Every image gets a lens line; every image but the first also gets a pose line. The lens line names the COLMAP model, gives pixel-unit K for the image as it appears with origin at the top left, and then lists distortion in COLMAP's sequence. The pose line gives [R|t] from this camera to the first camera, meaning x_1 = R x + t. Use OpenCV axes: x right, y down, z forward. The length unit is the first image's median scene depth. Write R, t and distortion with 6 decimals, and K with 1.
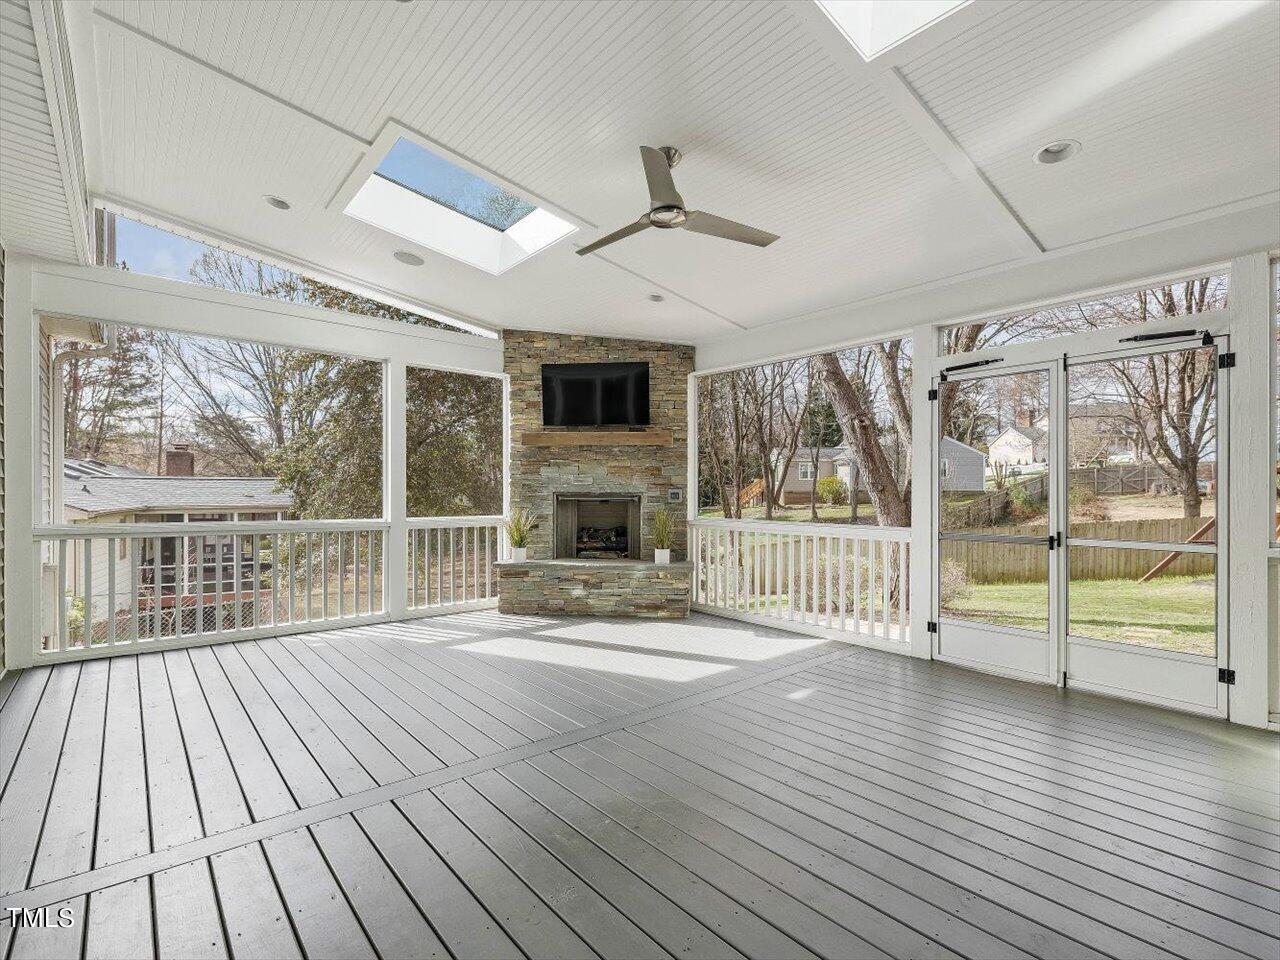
lens RADIAL K [[609.5, 0, 646.1], [0, 609.5, 488.1], [0, 0, 1]] dist [-0.001527, 0.000195]
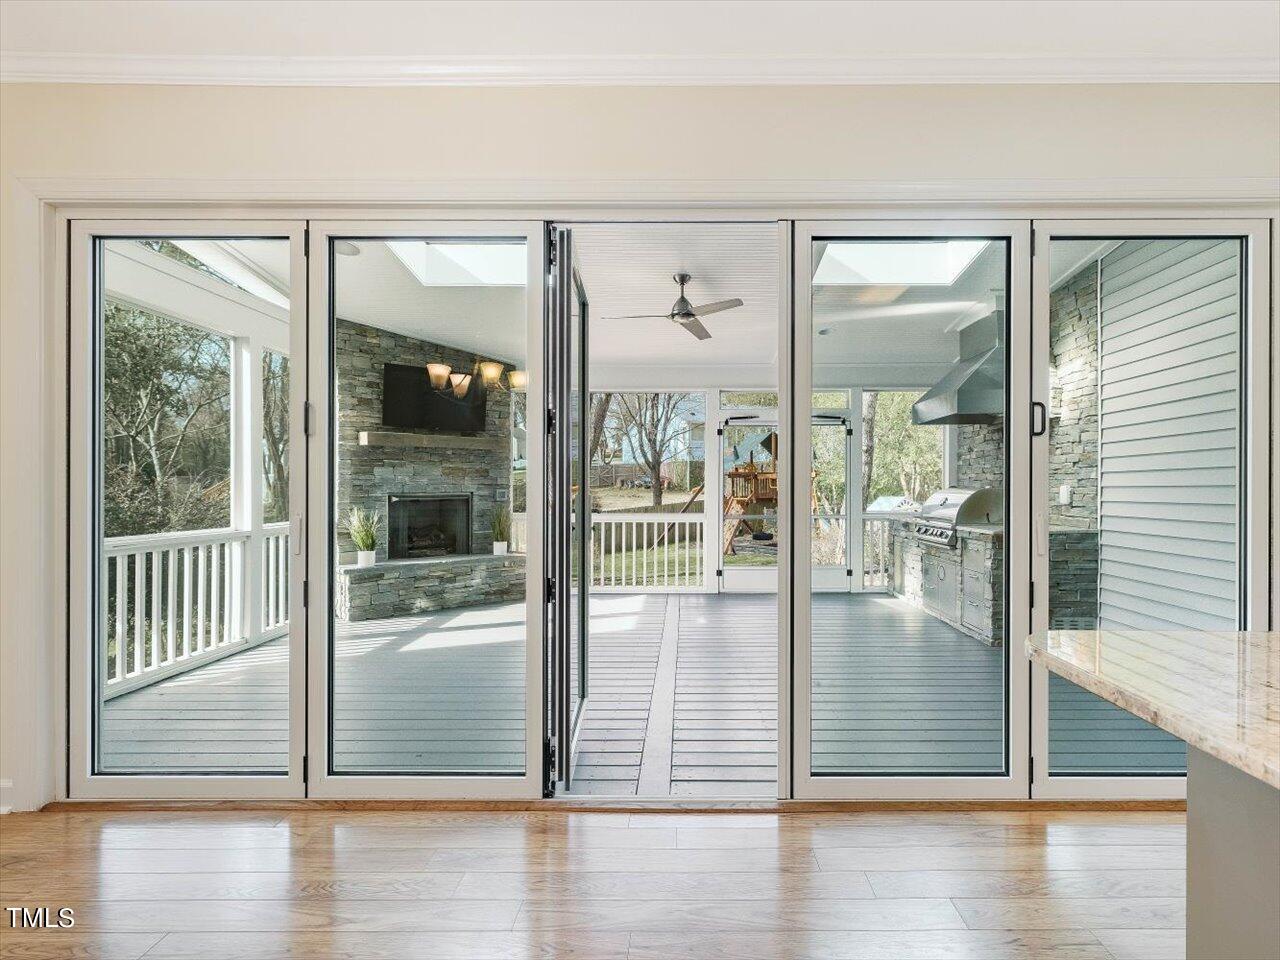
lens RADIAL K [[627.0, 0, 688.6], [0, 627.0, 482.1], [0, 0, 1]] dist [0.001296, 0.001013]
pose [[0.651789, 0.001507, 0.758399, -0.610352], [-0.003067, 0.999995, 0.000649, -0.012804], [-0.758395, -0.002749, 0.651790, -0.029649]]
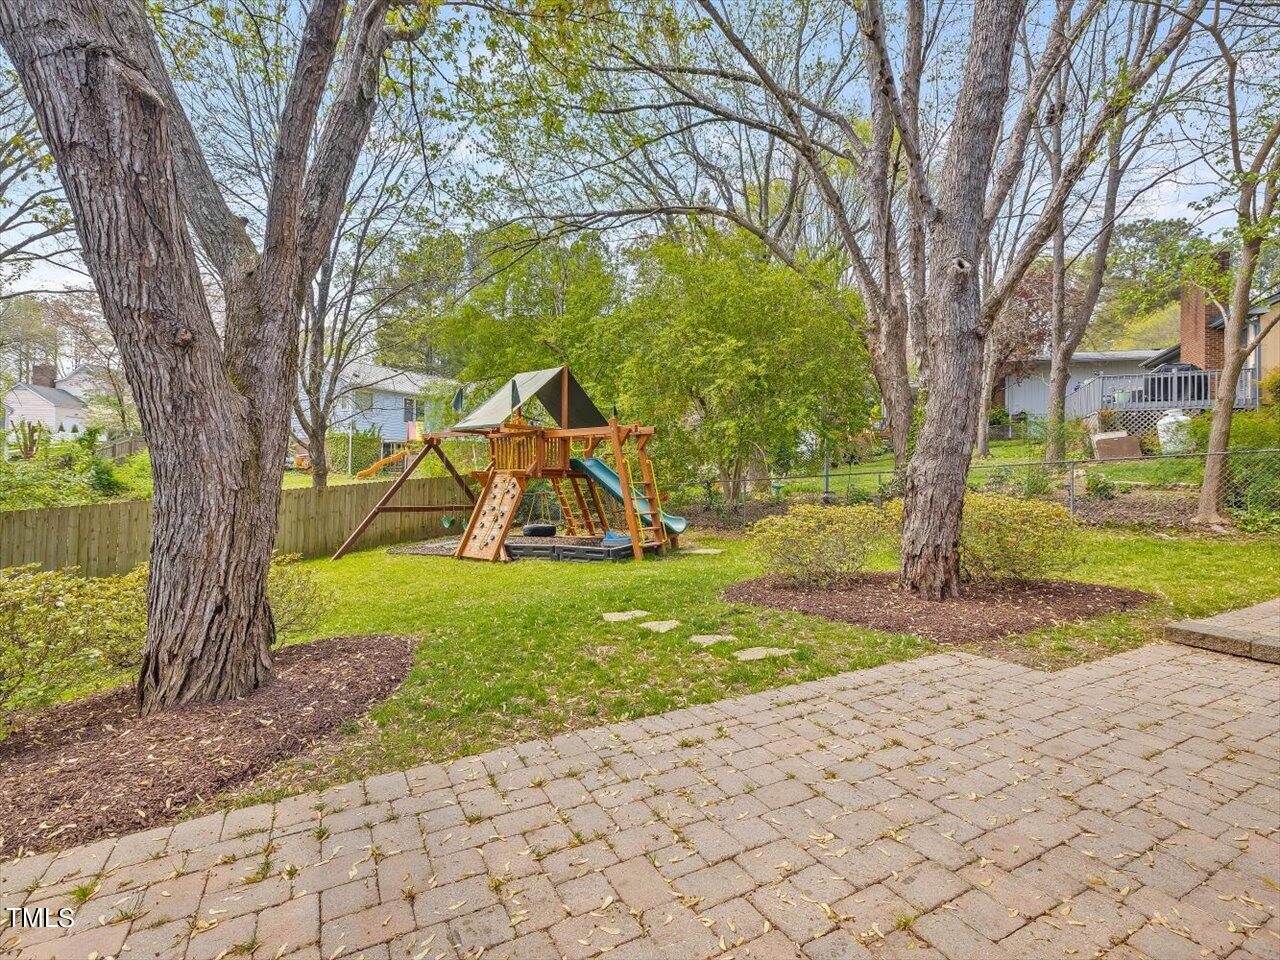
lens RADIAL K [[609.5, 0, 656.6], [0, 609.5, 485.5], [0, 0, 1]] dist [0.013725, 0.000231]
pose [[0.199881, -0.002867, 0.979816, 0.166827], [-0.020525, 0.999764, 0.007112, 0.103629], [-0.979605, -0.021532, 0.199775, 1.027345]]
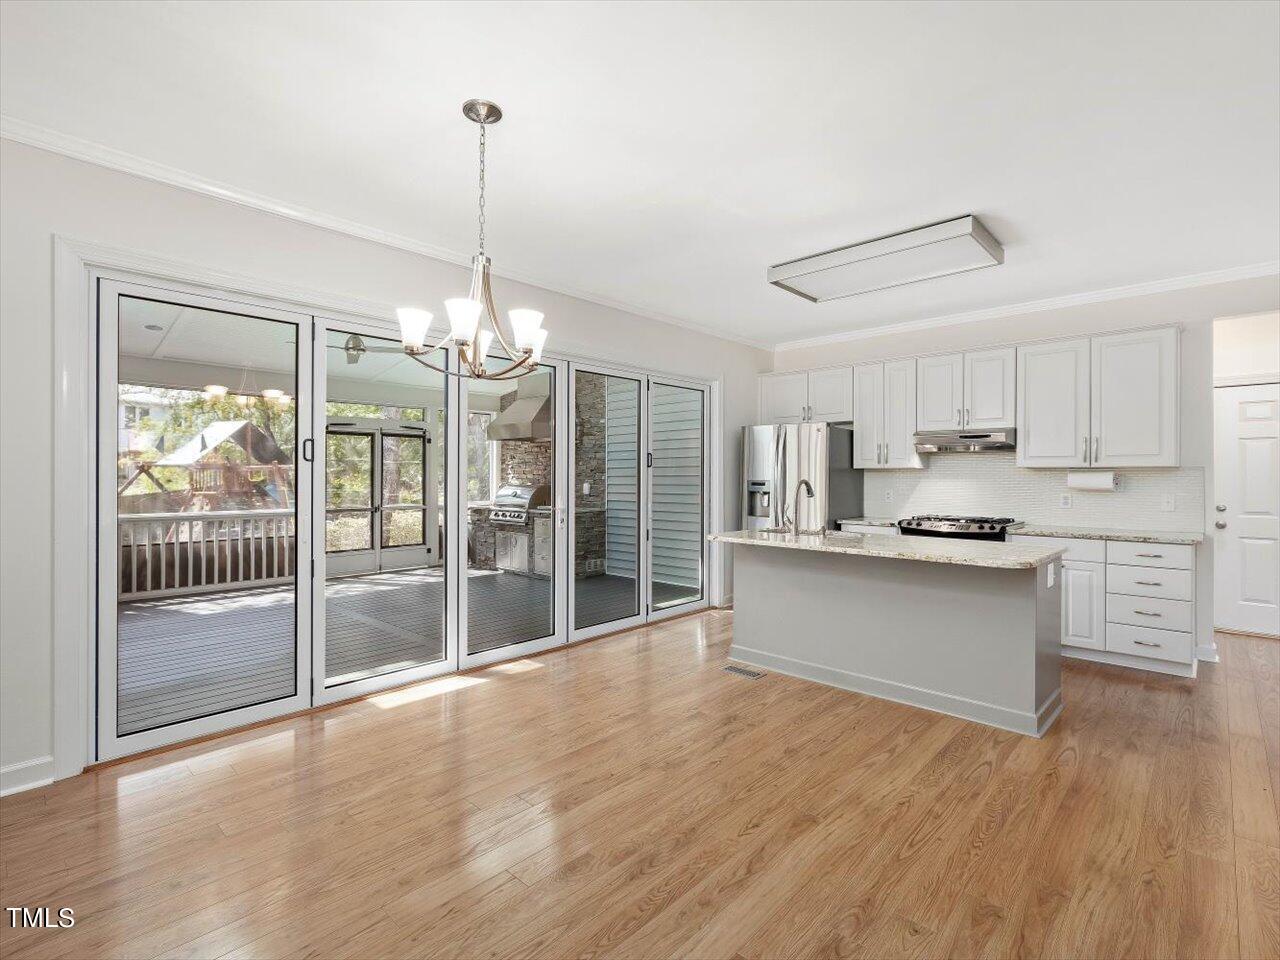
lens RADIAL K [[606.3, 0, 646.3], [0, 606.3, 476.5], [0, 0, 1]] dist [0.000114, 0.000777]
pose [[-0.110889, -0.003012, 0.993828, -1.028330], [-0.009278, 0.999955, 0.001996, -0.029156], [-0.993789, -0.008999, -0.110912, 0.153579]]
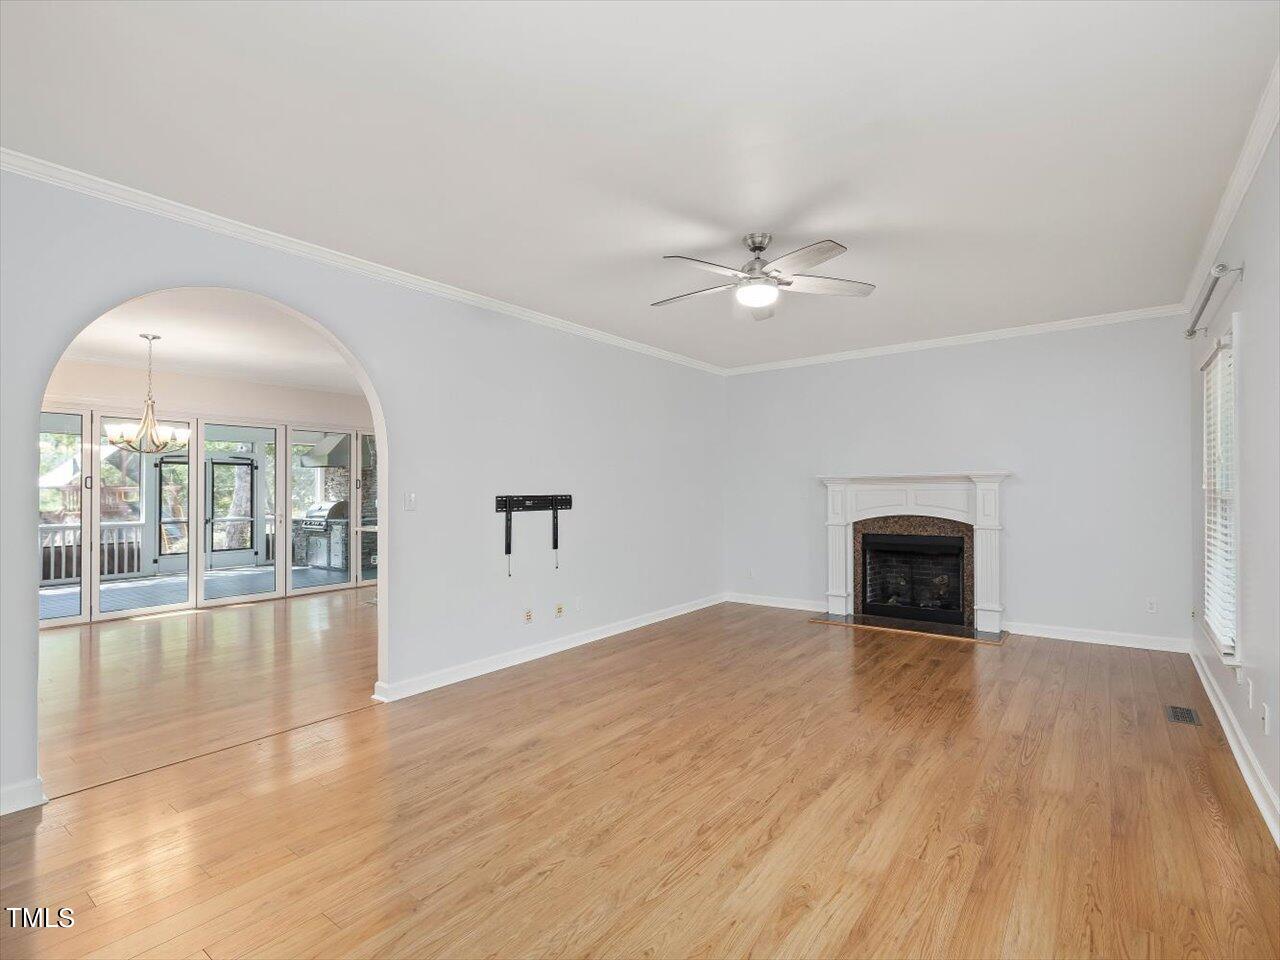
lens RADIAL K [[609.5, 0, 656.6], [0, 609.5, 485.5], [0, 0, 1]] dist [0.013725, 0.000231]
pose [[-0.214278, 0.008983, 0.976731, -1.639892], [0.001276, 0.999959, -0.008917, -0.033552], [-0.976772, -0.000664, -0.214281, -0.293870]]
